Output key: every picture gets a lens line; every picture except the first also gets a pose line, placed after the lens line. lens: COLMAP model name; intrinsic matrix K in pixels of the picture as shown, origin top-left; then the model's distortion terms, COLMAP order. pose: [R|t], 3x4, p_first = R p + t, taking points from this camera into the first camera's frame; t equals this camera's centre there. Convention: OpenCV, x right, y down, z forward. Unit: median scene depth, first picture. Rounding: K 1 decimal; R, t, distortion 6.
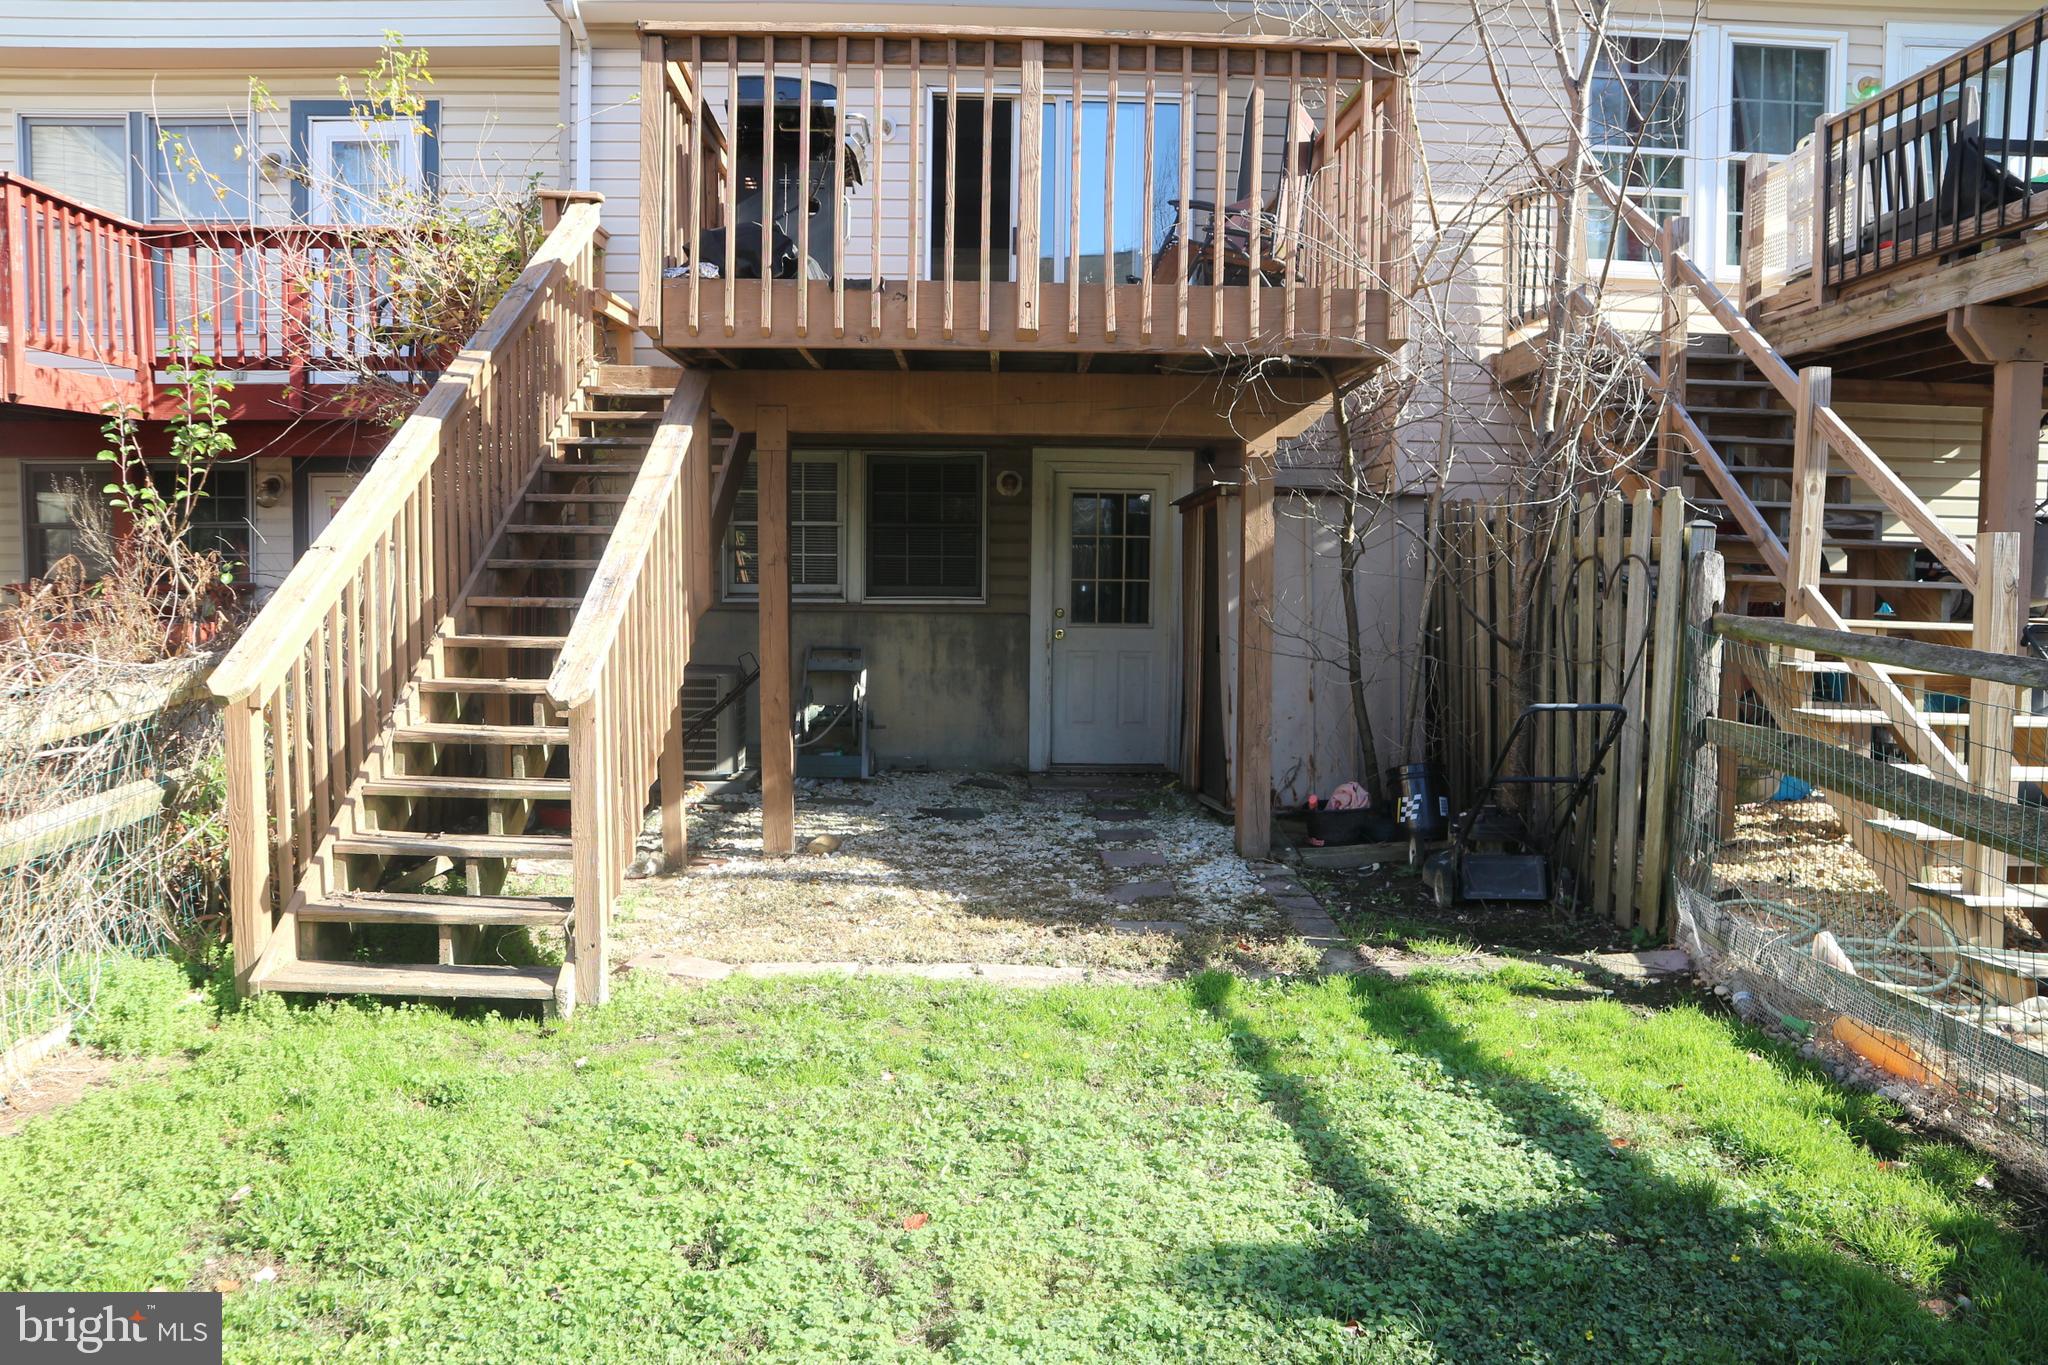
lens RADIAL K [[1415.6, 0, 1015.4], [0, 1415.6, 677.8], [0, 0, 1]] dist [-0.123073, 0.077302]
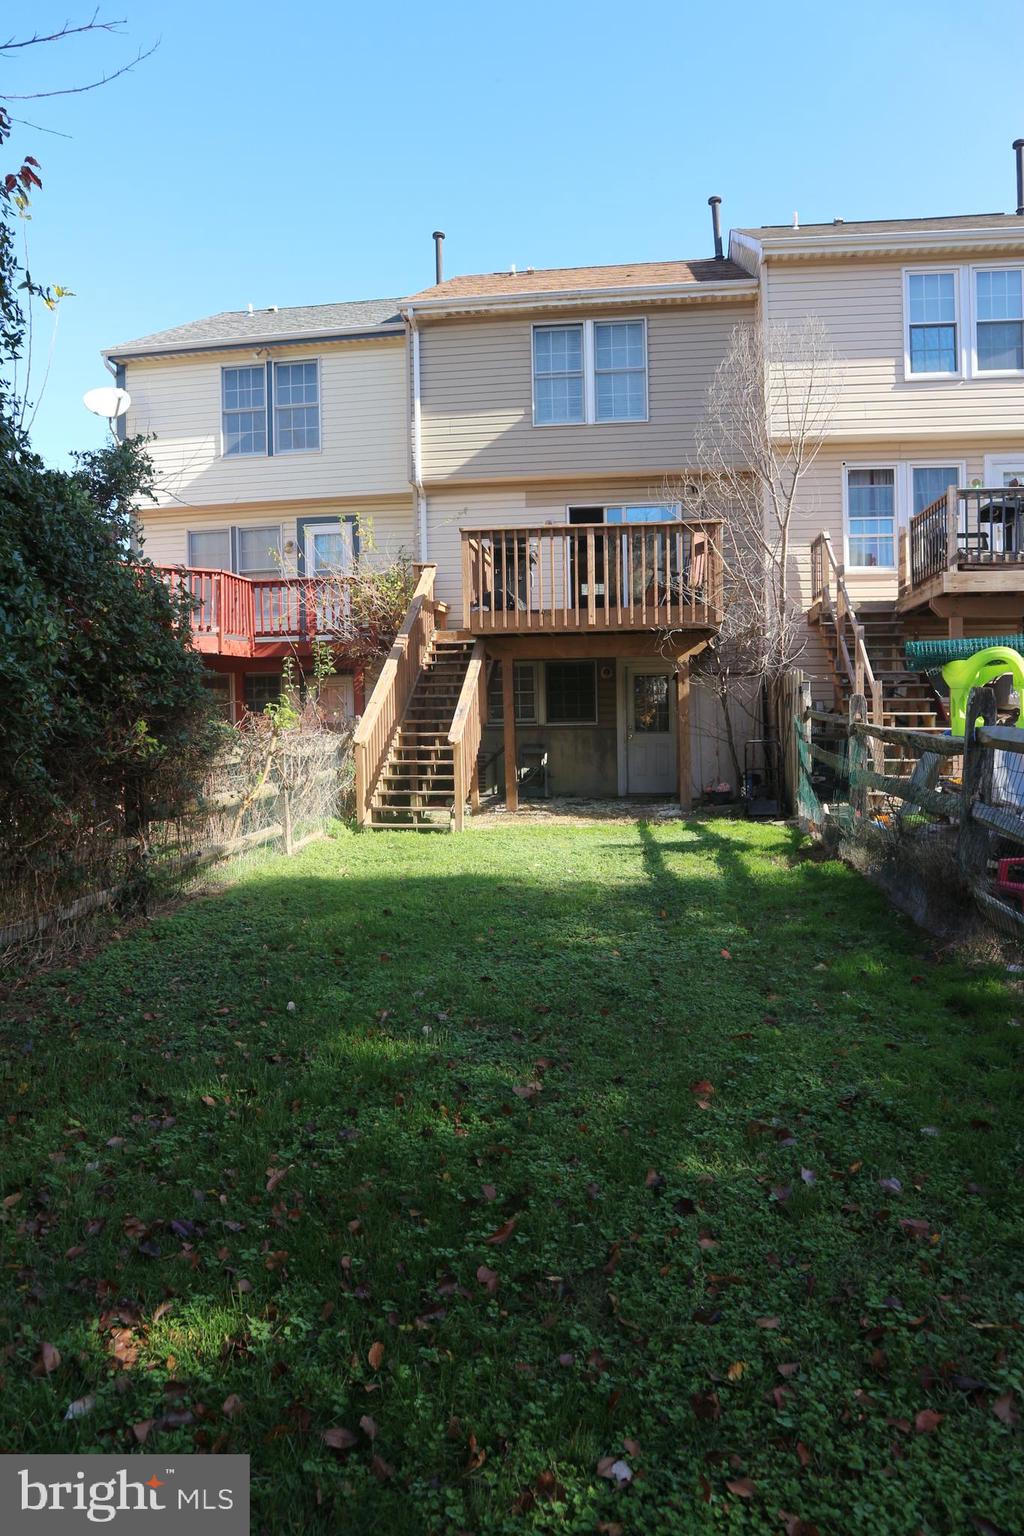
lens RADIAL K [[1061.7, 0, 510.3], [0, 1061.7, 760.3], [0, 0, 1]] dist [-0.123073, 0.077302]
pose [[0.986856, -0.022493, -0.160029, 0.168773], [0.014990, 0.998738, -0.047943, 0.129035], [0.160906, 0.044914, 0.985947, -1.086174]]
